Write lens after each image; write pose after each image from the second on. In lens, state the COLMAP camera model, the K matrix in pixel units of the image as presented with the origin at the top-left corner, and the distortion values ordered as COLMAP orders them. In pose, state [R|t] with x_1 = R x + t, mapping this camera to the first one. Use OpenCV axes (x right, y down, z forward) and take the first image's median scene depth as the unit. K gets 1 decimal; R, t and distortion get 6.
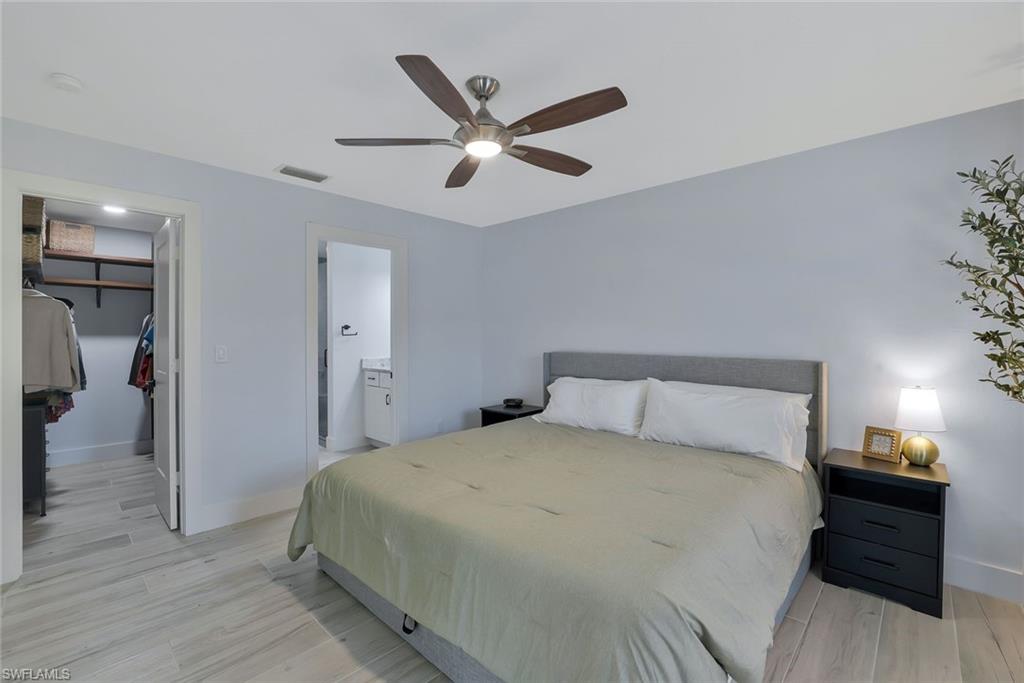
lens RADIAL K [[441.2, 0, 503.6], [0, 441.2, 338.7], [0, 0, 1]] dist [-0.054460, 0.019874]
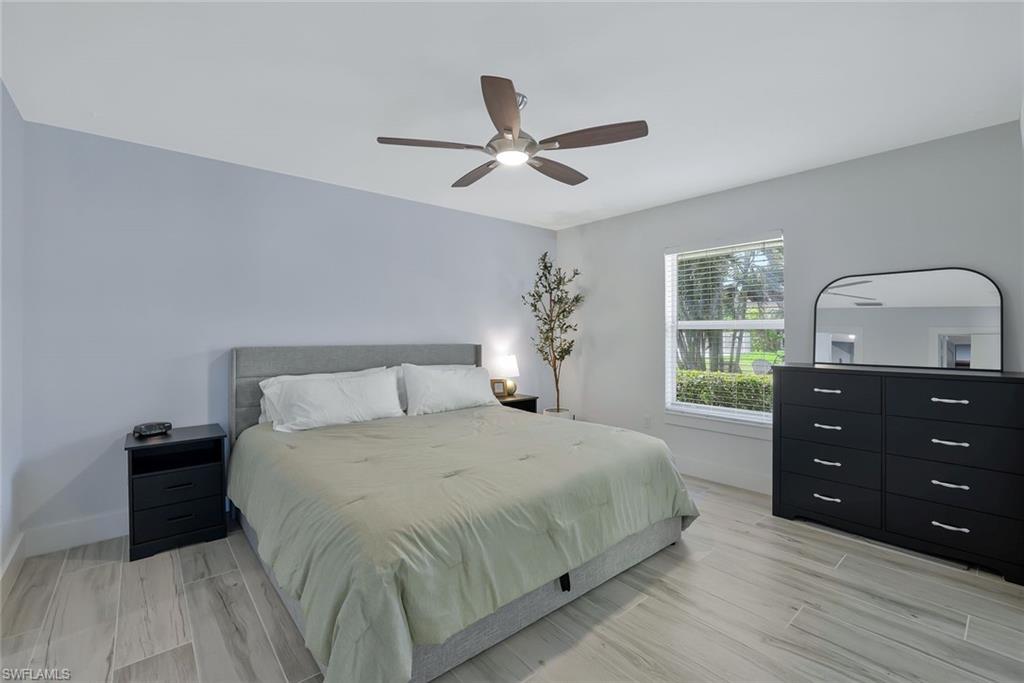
lens RADIAL K [[441.2, 0, 503.6], [0, 441.2, 338.7], [0, 0, 1]] dist [-0.054460, 0.019874]
pose [[0.112026, -0.013541, 0.993613, -0.702521], [0.007960, 0.999887, 0.012729, 0.009433], [-0.993673, 0.006483, 0.112121, 0.542526]]
